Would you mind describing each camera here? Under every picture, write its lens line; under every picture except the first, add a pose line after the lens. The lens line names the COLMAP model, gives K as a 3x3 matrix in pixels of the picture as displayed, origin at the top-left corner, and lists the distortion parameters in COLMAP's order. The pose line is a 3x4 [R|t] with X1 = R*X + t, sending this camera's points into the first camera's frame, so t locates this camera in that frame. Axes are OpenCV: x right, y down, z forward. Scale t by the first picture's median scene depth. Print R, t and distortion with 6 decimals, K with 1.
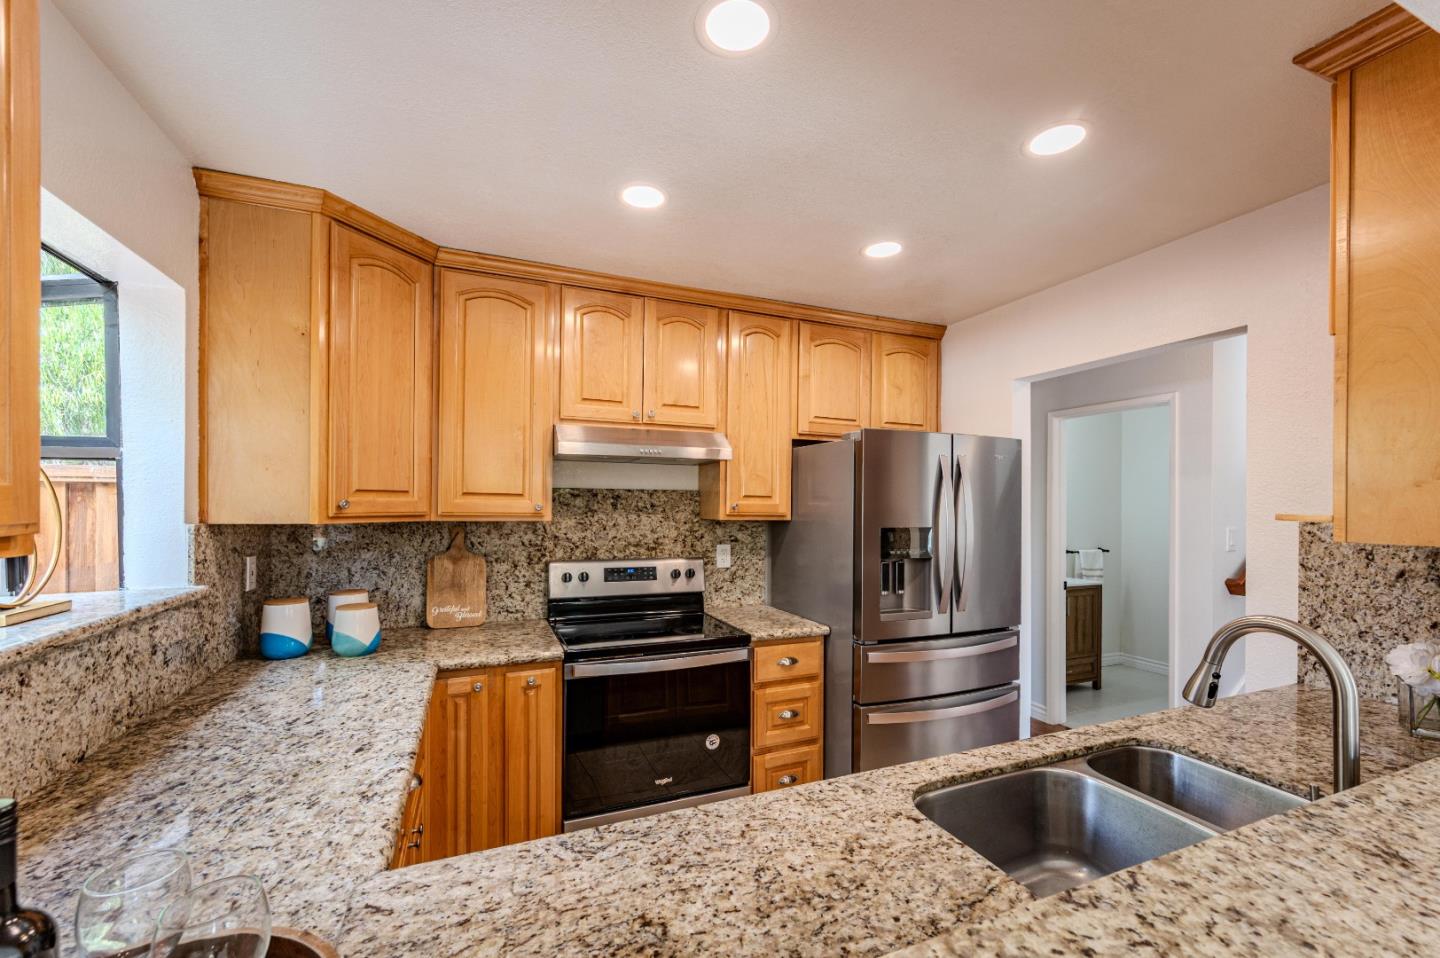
lens RADIAL K [[584.2, 0, 736.8], [0, 584.2, 500.9], [0, 0, 1]] dist [0.000302, 0.000082]
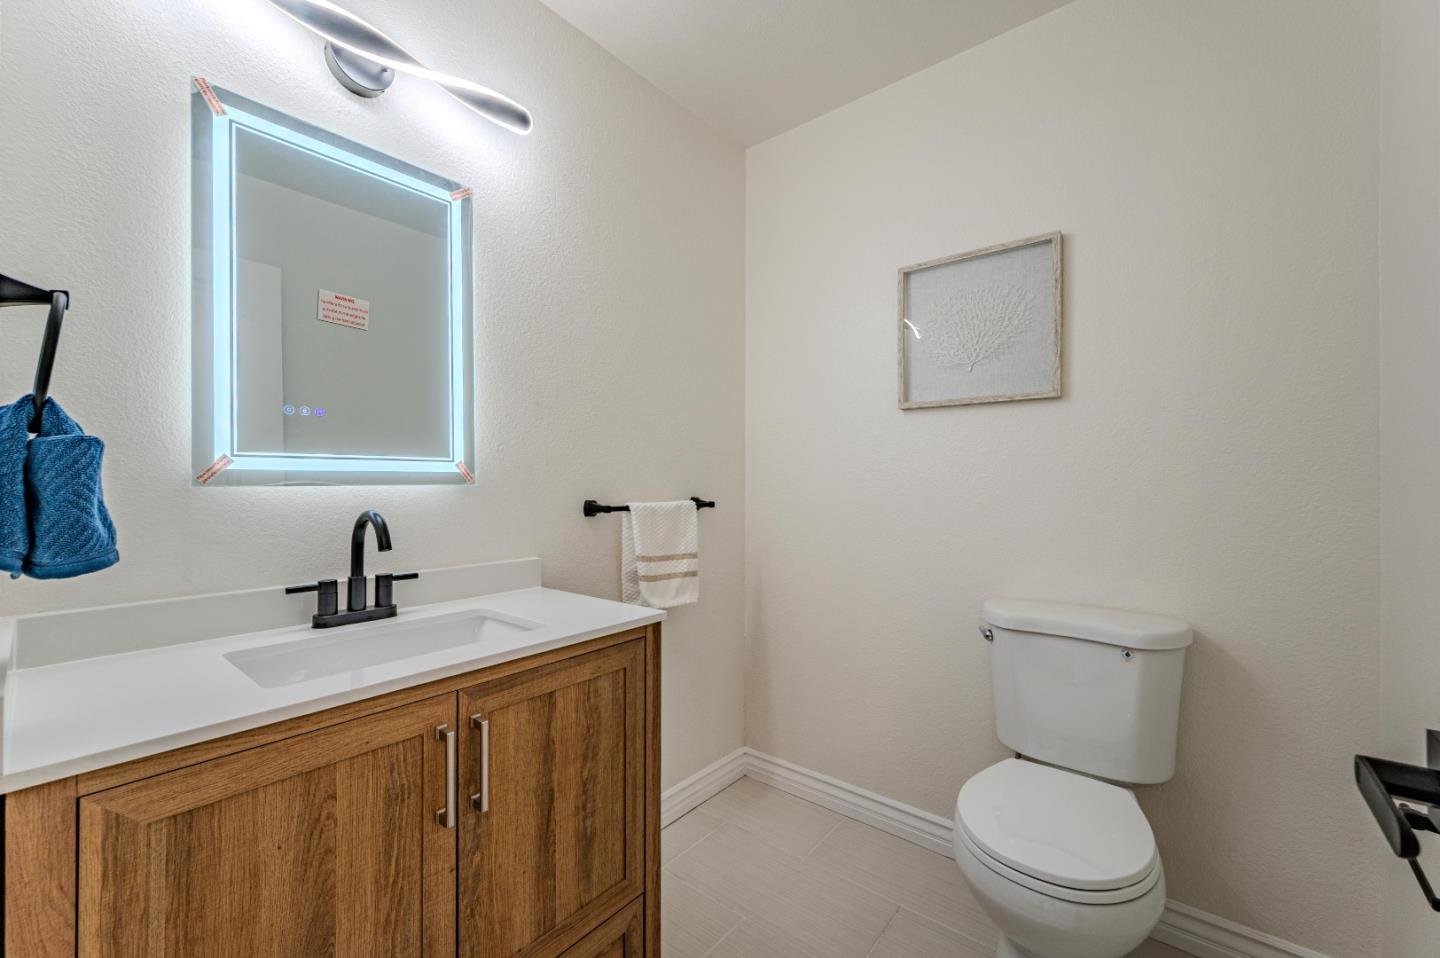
lens RADIAL K [[584.2, 0, 719.3], [0, 584.2, 477.9], [0, 0, 1]] dist [0.000302, 0.000082]
pose [[0.885884, -0.002168, 0.463902, 0.529131], [-0.000052, 0.999989, 0.004773, 0.075968], [-0.463907, -0.004253, 0.885873, 0.756235]]
